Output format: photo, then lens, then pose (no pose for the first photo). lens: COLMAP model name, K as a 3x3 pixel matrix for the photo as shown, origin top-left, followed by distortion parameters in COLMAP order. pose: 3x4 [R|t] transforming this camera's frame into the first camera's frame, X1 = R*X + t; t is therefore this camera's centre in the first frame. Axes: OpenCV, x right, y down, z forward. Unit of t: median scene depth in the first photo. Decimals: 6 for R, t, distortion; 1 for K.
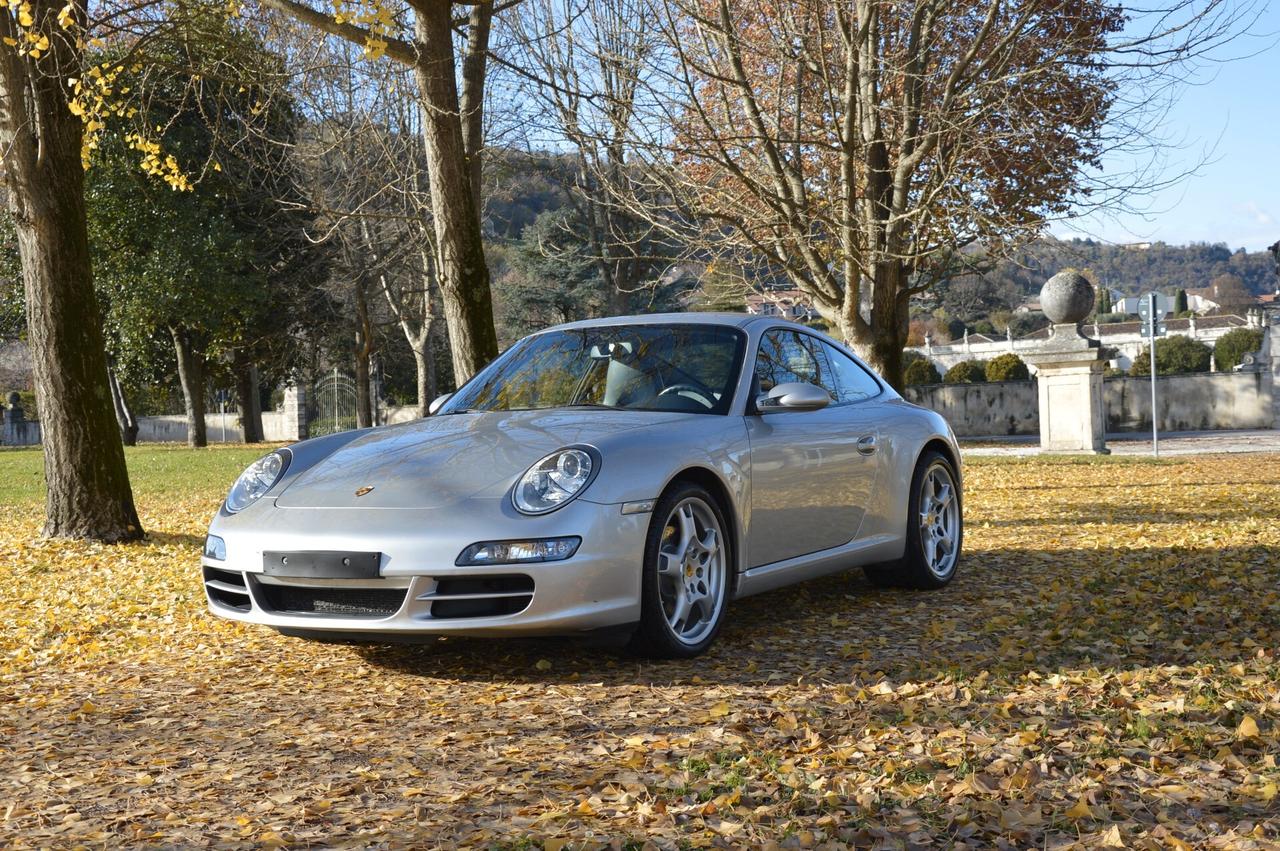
lens RADIAL K [[1759.5, 0, 636.4], [0, 1759.5, 425.1], [0, 0, 1]] dist [0.060710, 0.589771]
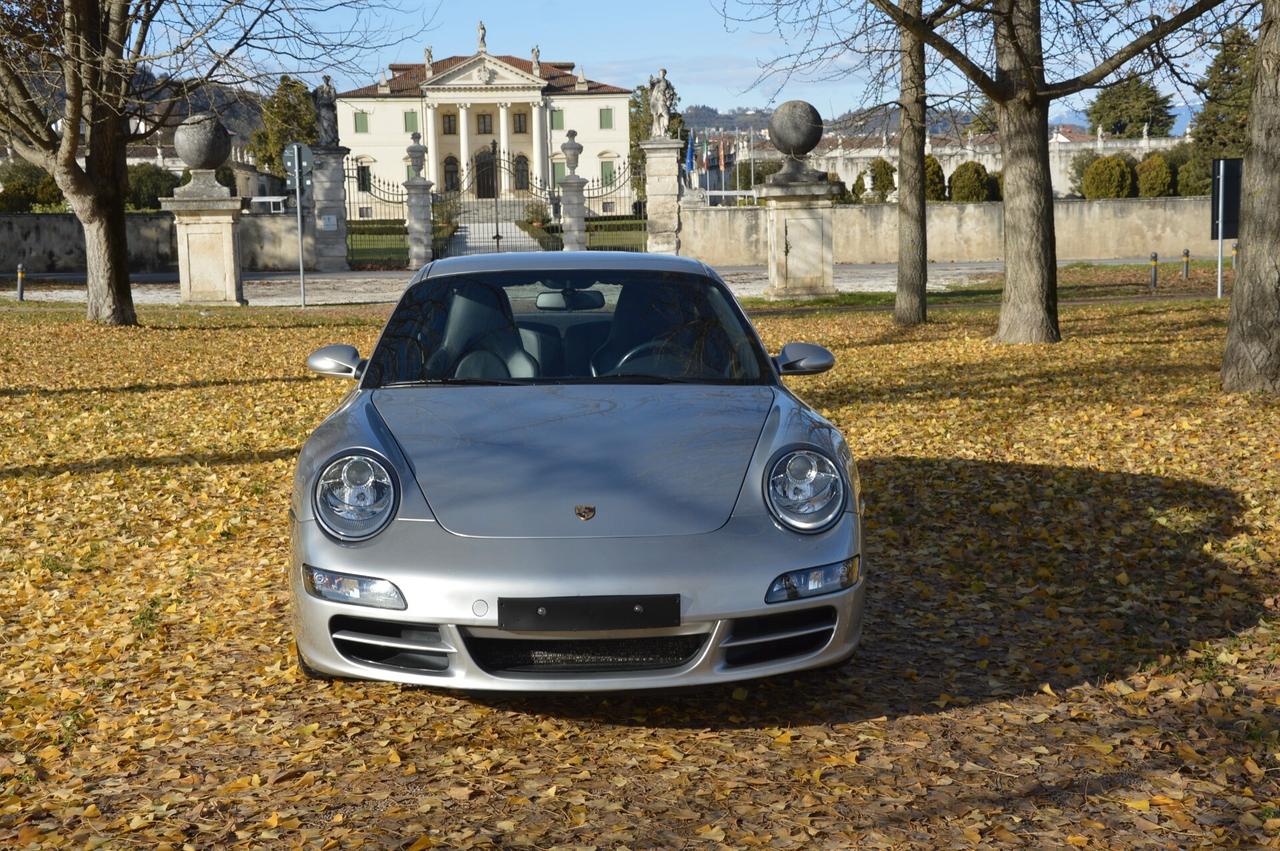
lens RADIAL K [[1759.5, 0, 636.4], [0, 1759.5, 425.1], [0, 0, 1]] dist [0.060710, 0.589771]
pose [[0.838724, -0.039741, 0.543104, -0.498039], [-0.013588, 0.995496, 0.093830, -0.068269], [-0.544386, -0.086077, 0.834406, 0.274289]]
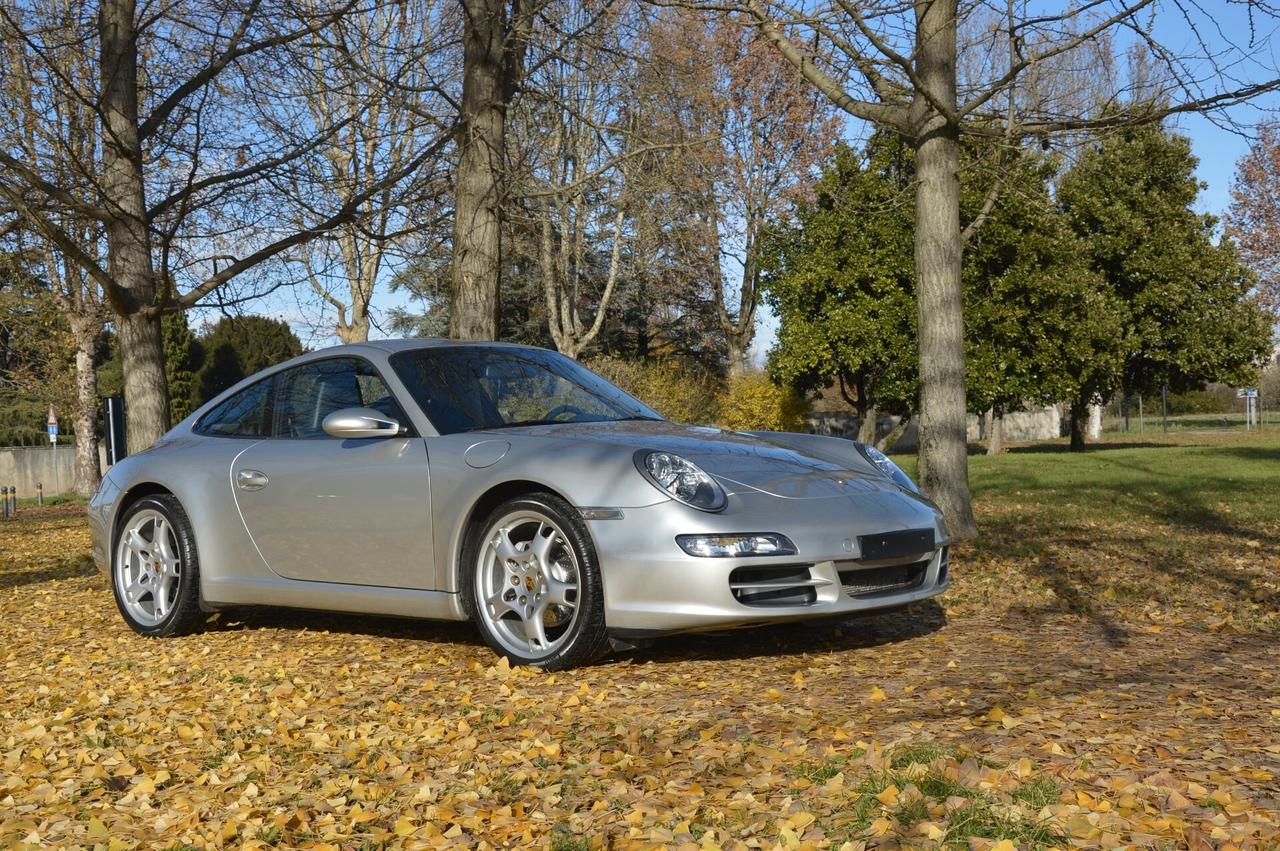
lens RADIAL K [[1549.3, 0, 634.5], [0, 1549.3, 429.4], [0, 0, 1]] dist [0.004277, 0.439920]
pose [[0.215380, 0.038105, 0.975787, -0.953559], [0.038045, 0.998152, -0.047376, 0.040347], [-0.975789, 0.047328, 0.213532, 0.798142]]
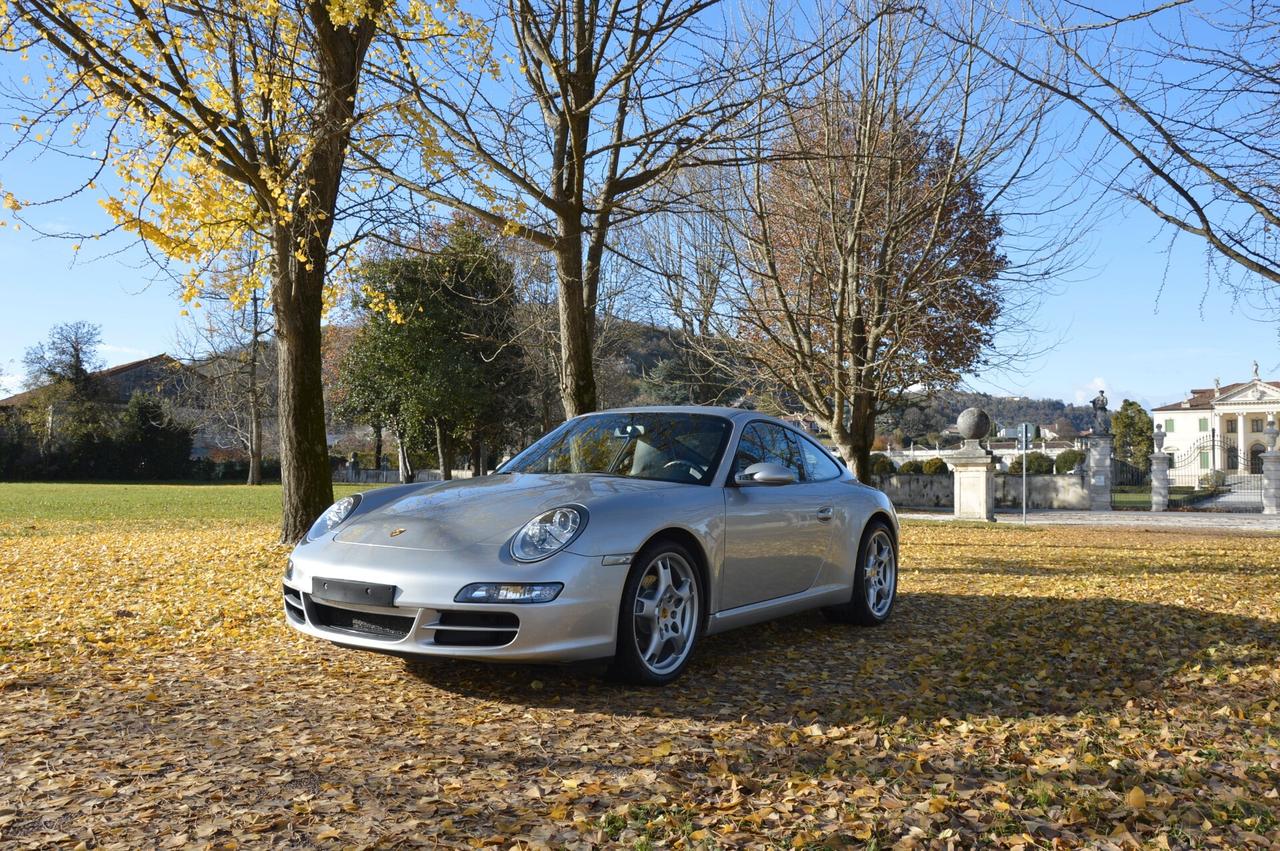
lens RADIAL K [[1043.0, 0, 640.0], [0, 1043.0, 425.5], [0, 0, 1]] dist [-0.151763, 0.145985]
pose [[0.996191, 0.046512, -0.073763, 0.054172], [-0.050829, 0.997035, -0.057768, -0.003227], [0.070857, 0.061297, 0.995601, 0.256334]]
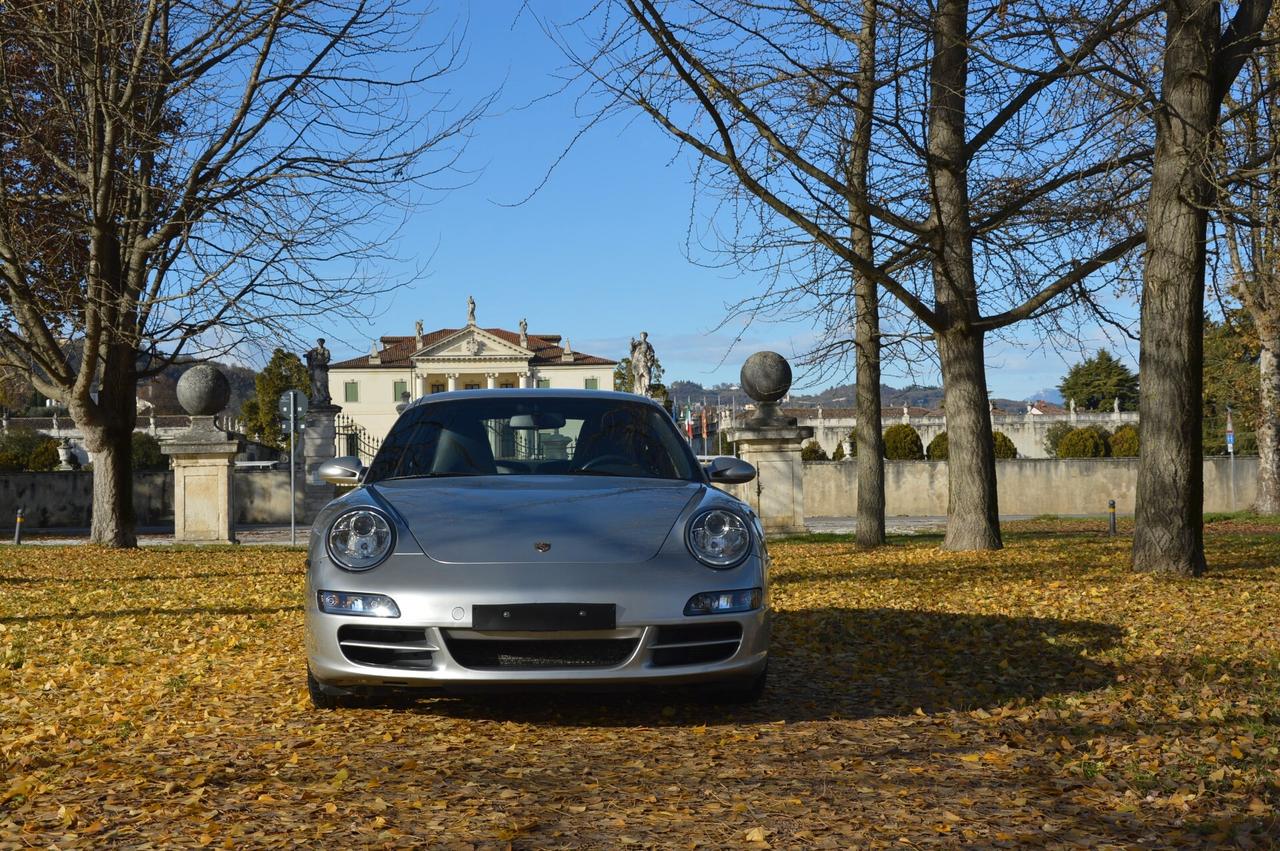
lens RADIAL K [[1759.5, 0, 636.4], [0, 1759.5, 425.1], [0, 0, 1]] dist [0.060710, 0.589771]
pose [[0.834025, 0.046772, 0.549741, -0.587541], [-0.016824, 0.998093, -0.059395, 0.023237], [-0.551470, 0.040288, 0.833221, 0.098602]]
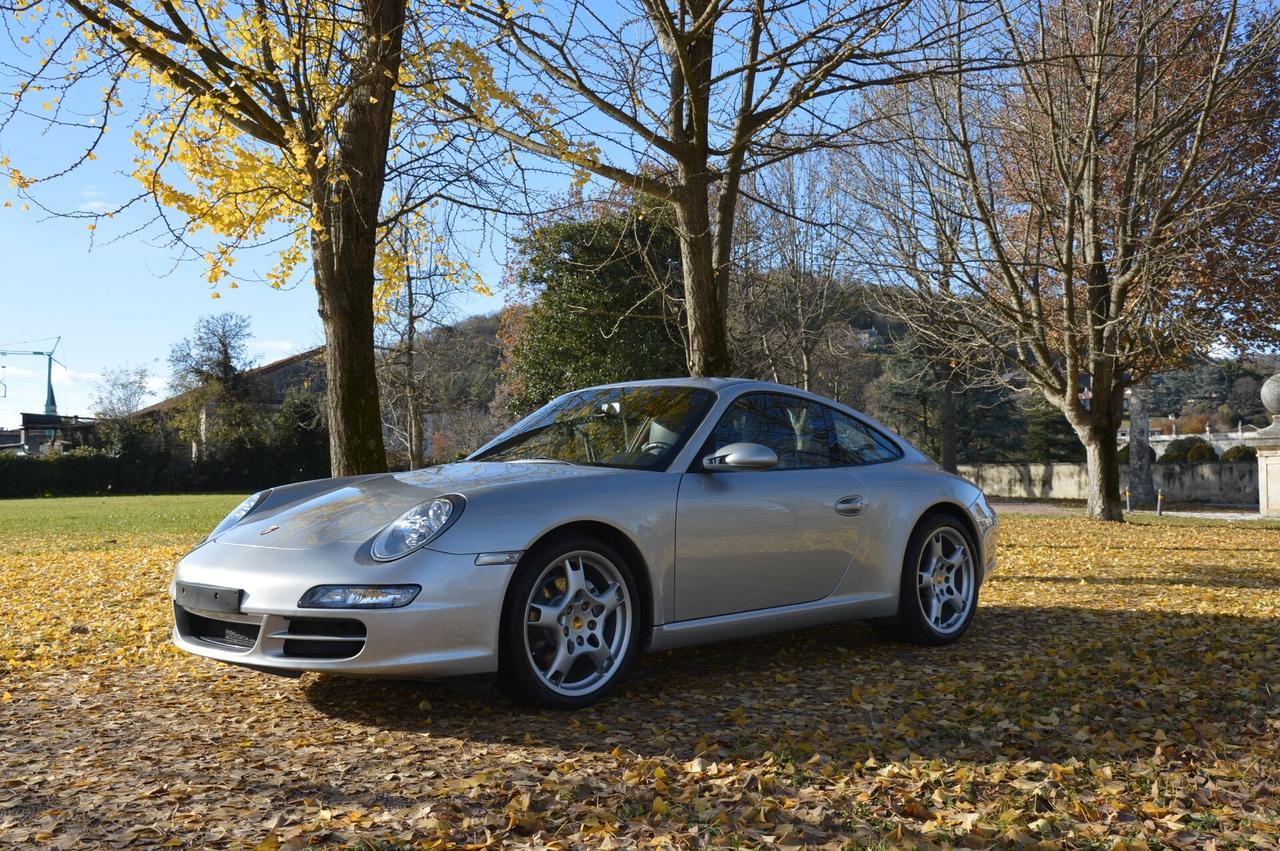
lens RADIAL K [[1242.0, 0, 640.0], [0, 1242.0, 425.5], [0, 0, 1]] dist [-0.081258, 0.198665]
pose [[0.962909, 0.019168, -0.269143, 0.230369], [-0.031270, 0.998680, -0.040751, -0.002576], [0.268007, 0.047656, 0.962238, 0.288374]]
